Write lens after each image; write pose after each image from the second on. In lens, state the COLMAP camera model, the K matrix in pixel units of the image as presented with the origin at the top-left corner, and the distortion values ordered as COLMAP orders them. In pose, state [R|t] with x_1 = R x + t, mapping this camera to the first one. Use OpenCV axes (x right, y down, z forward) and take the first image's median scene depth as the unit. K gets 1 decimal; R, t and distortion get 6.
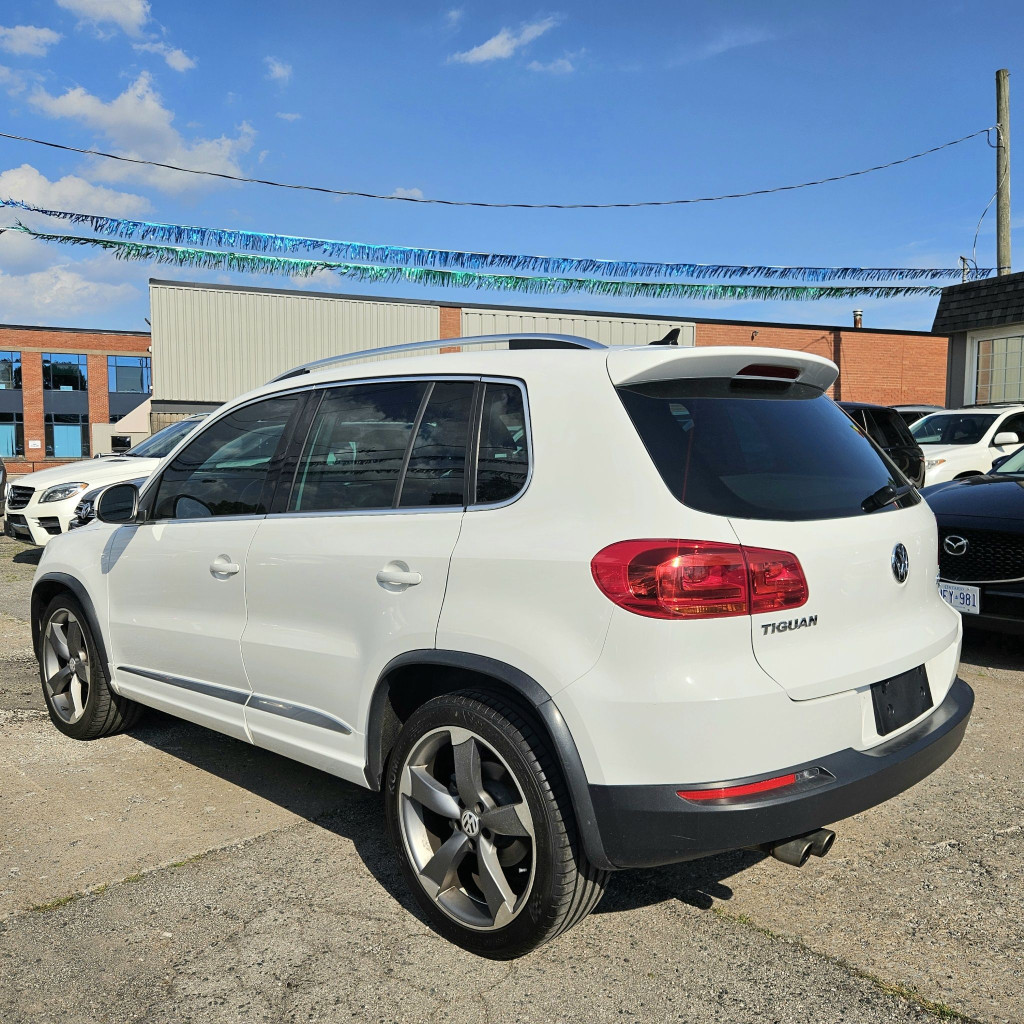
lens RADIAL K [[931.6, 0, 512.3], [0, 931.6, 496.8], [0, 0, 1]] dist [-0.057538, 0.186679]
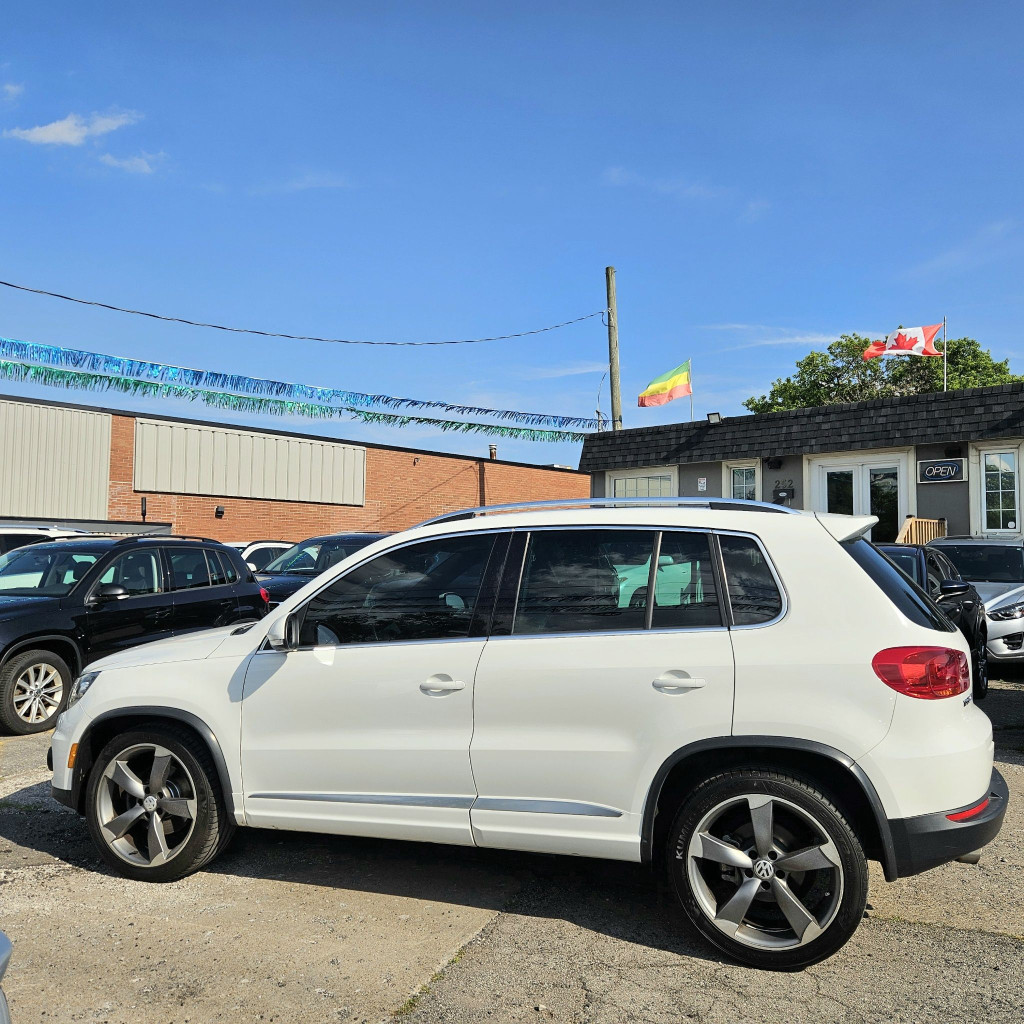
lens RADIAL K [[919.2, 0, 512.0], [0, 919.2, 512.0], [0, 0, 1]] dist [0.092893, -0.111427]
pose [[0.898974, 0.031915, 0.436838, -0.162334], [0.014814, 0.994556, -0.103147, -0.003829], [-0.437752, 0.099198, 0.893607, -0.013876]]
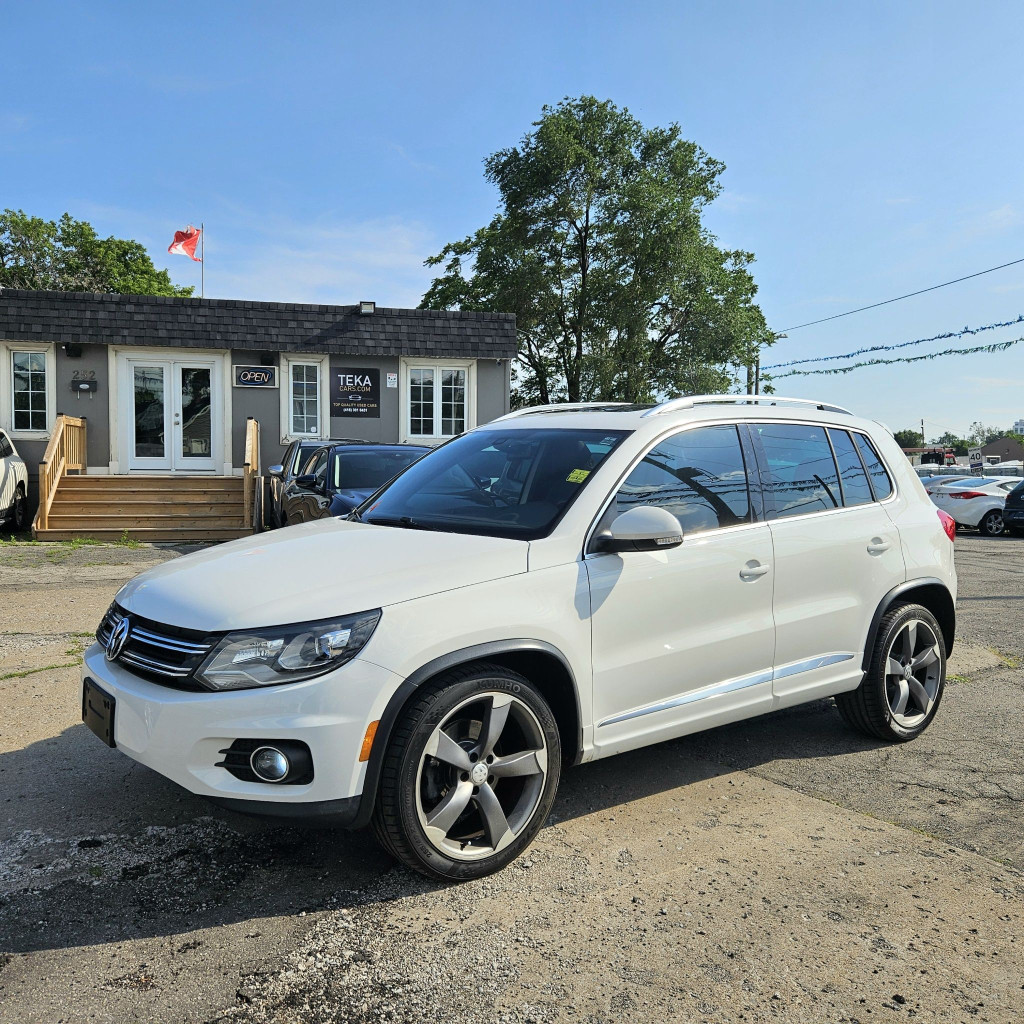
lens RADIAL K [[922.4, 0, 516.4], [0, 922.4, 498.9], [0, 0, 1]] dist [0.078676, -0.076614]
pose [[0.133652, -0.026378, 0.990677, -0.335549], [0.047648, 0.998661, 0.020162, -0.011779], [-0.989882, 0.044509, 0.134730, 0.254028]]
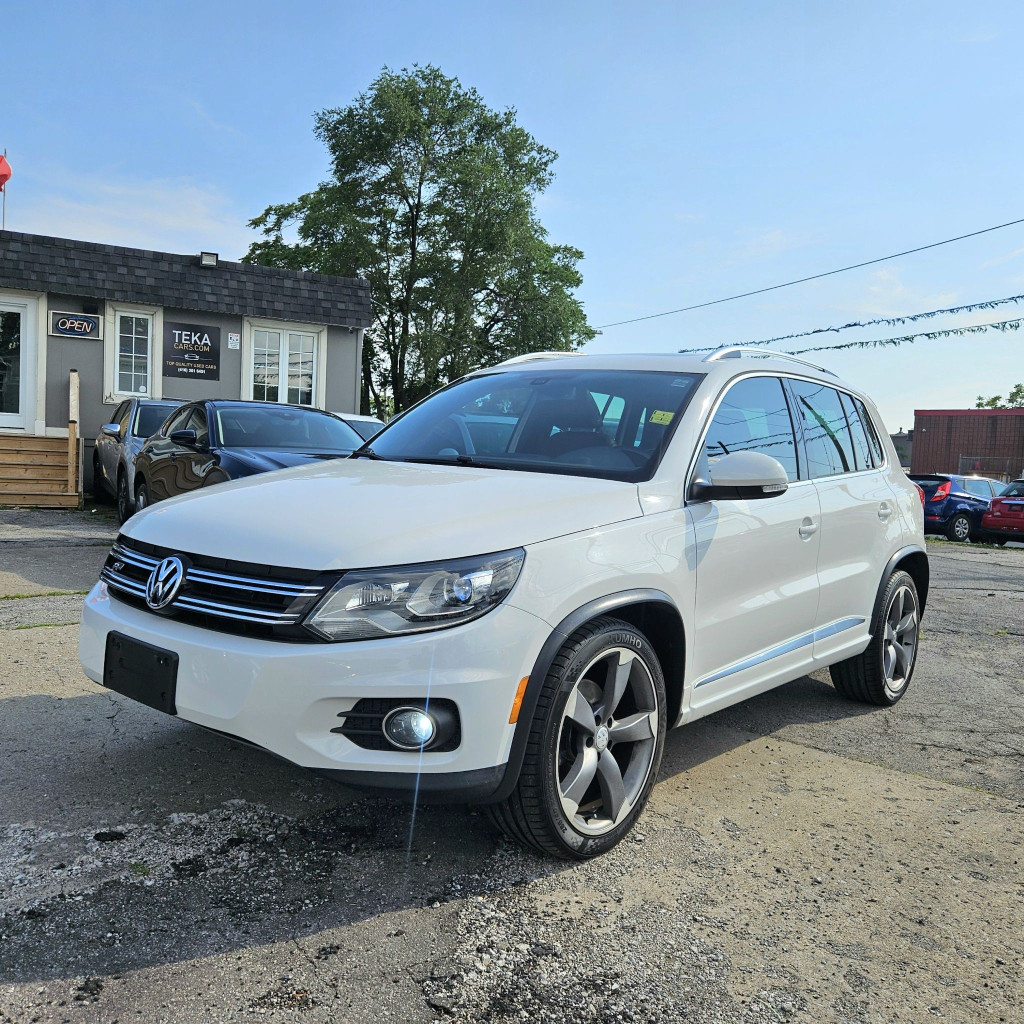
lens RADIAL K [[919.2, 0, 512.0], [0, 919.2, 512.0], [0, 0, 1]] dist [0.092893, -0.111427]
pose [[-0.080114, -0.052327, 0.995411, -0.311840], [0.006441, 0.998573, 0.053012, -0.001477], [-0.996765, 0.010658, -0.079663, 0.324068]]
